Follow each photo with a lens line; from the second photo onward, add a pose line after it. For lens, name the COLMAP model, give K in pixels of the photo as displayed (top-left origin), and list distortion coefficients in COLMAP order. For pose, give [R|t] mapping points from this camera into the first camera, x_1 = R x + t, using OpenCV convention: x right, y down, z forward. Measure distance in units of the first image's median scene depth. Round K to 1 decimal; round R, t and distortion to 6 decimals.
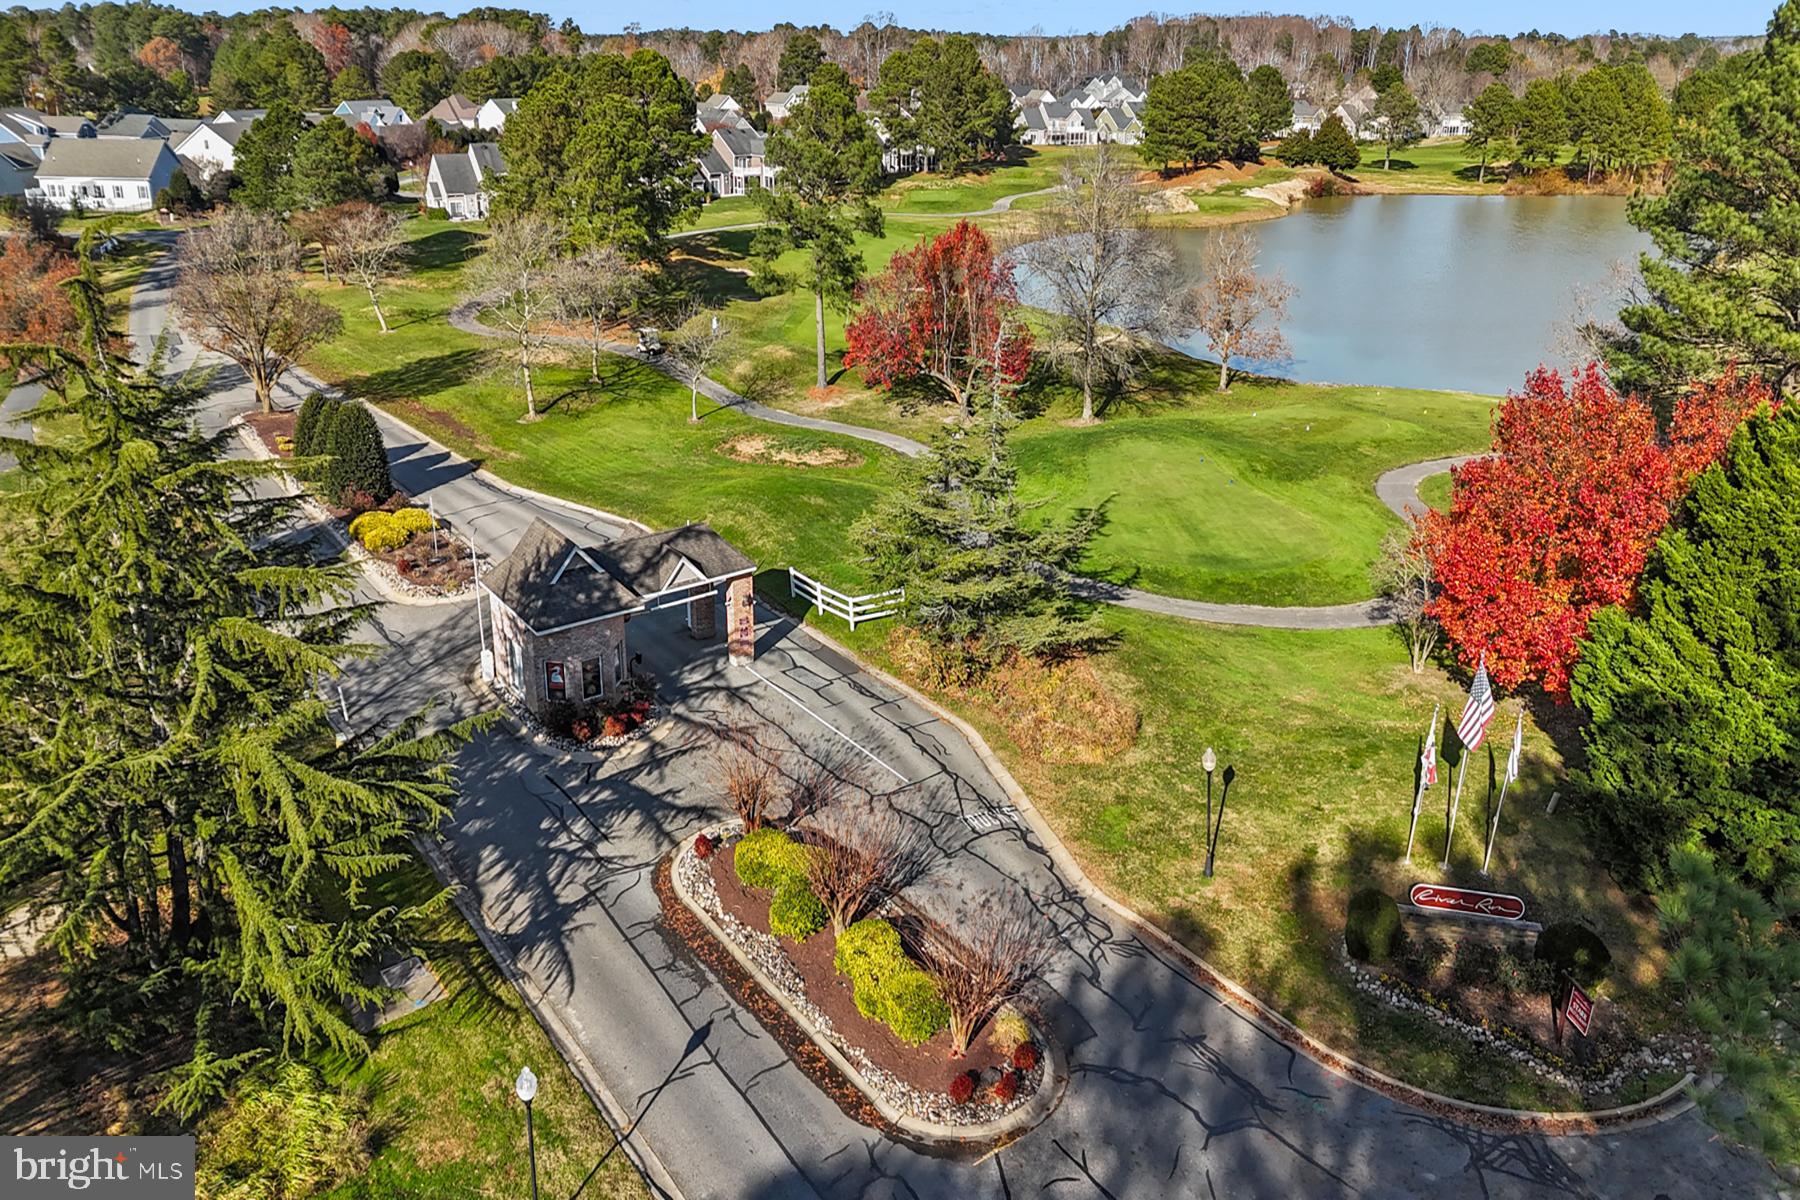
lens RADIAL K [[1255.5, 0, 900.0], [0, 1255.5, 600.0], [0, 0, 1]] dist [0.063095, -0.039243]
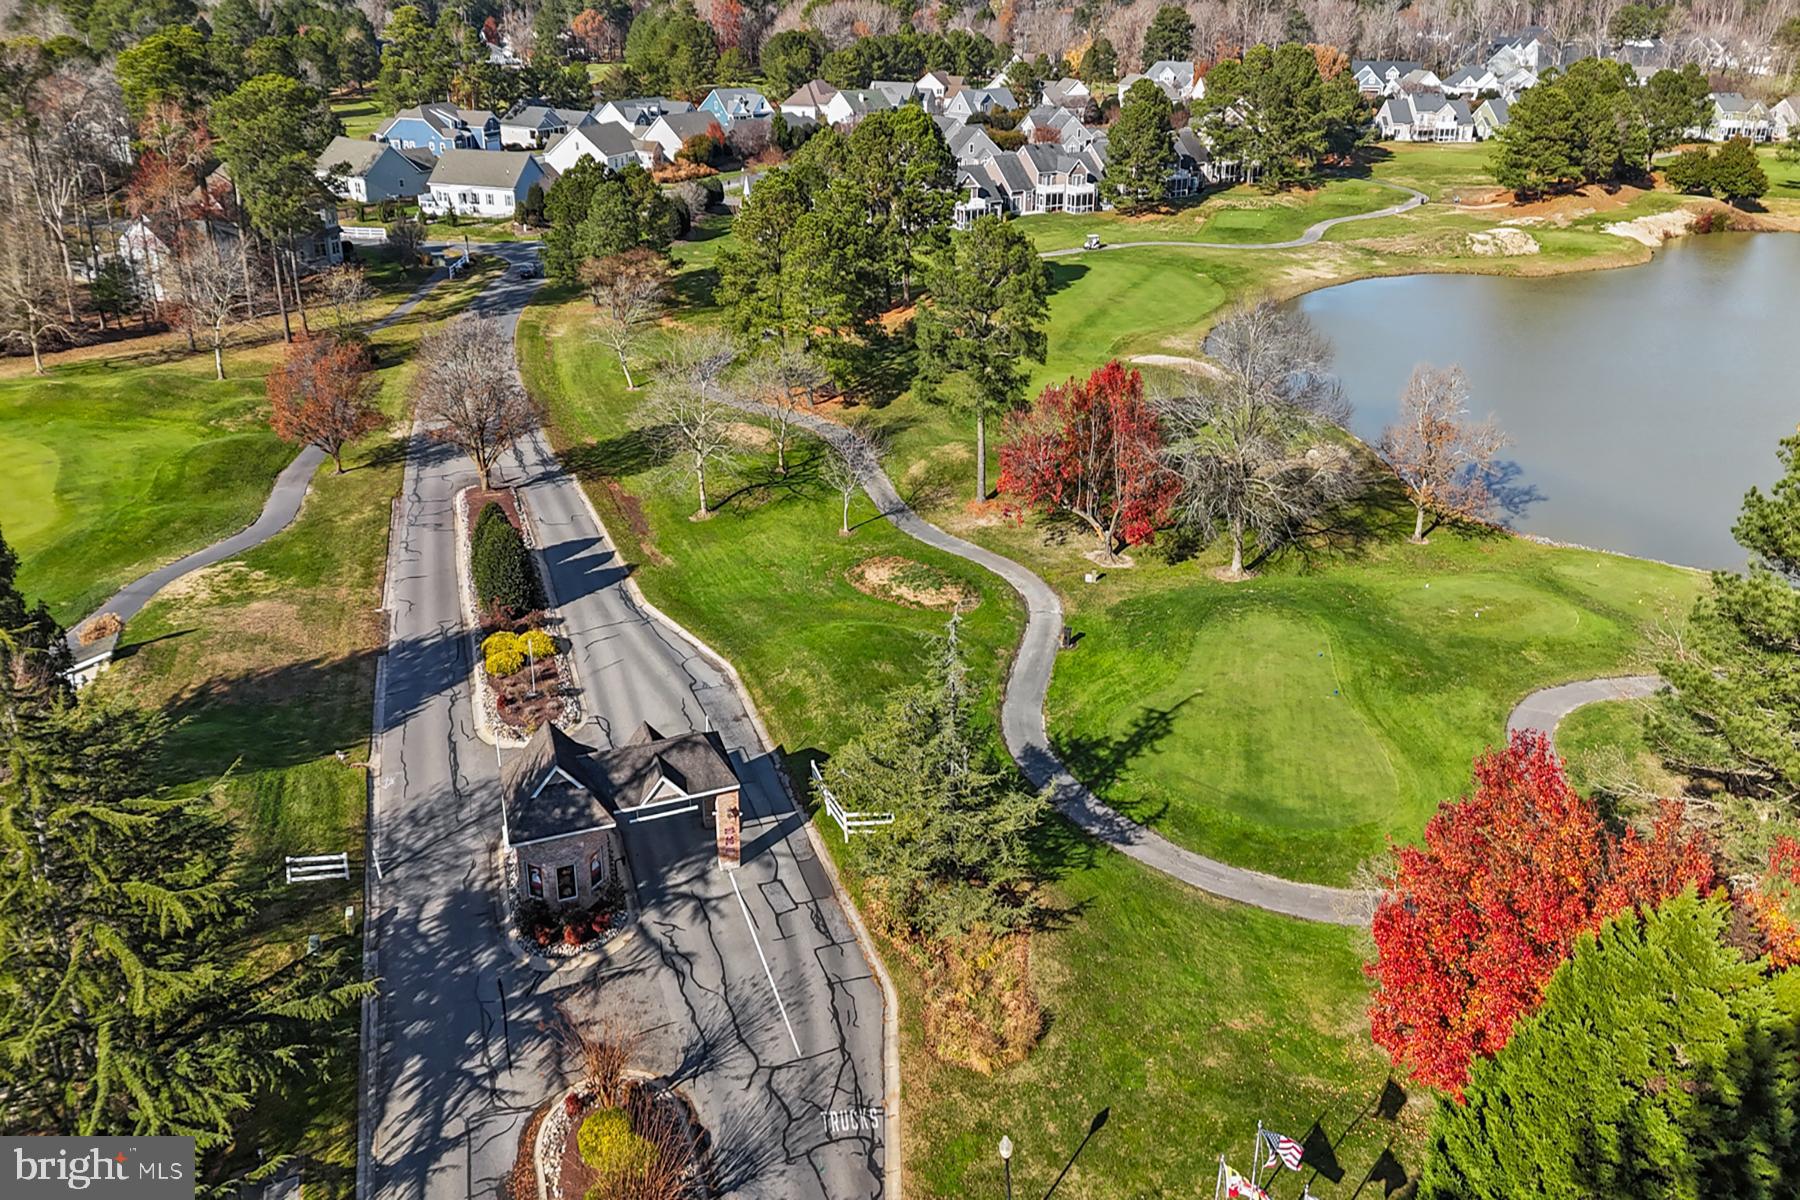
lens RADIAL K [[1278.0, 0, 900.0], [0, 1278.0, 600.0], [0, 0, 1]] dist [0.100236, -0.123021]
pose [[0.959737, 0.104629, -0.260686, 0.209520], [-0.097132, 0.994405, 0.041516, -0.180101], [0.263571, -0.014523, 0.964531, 0.006756]]
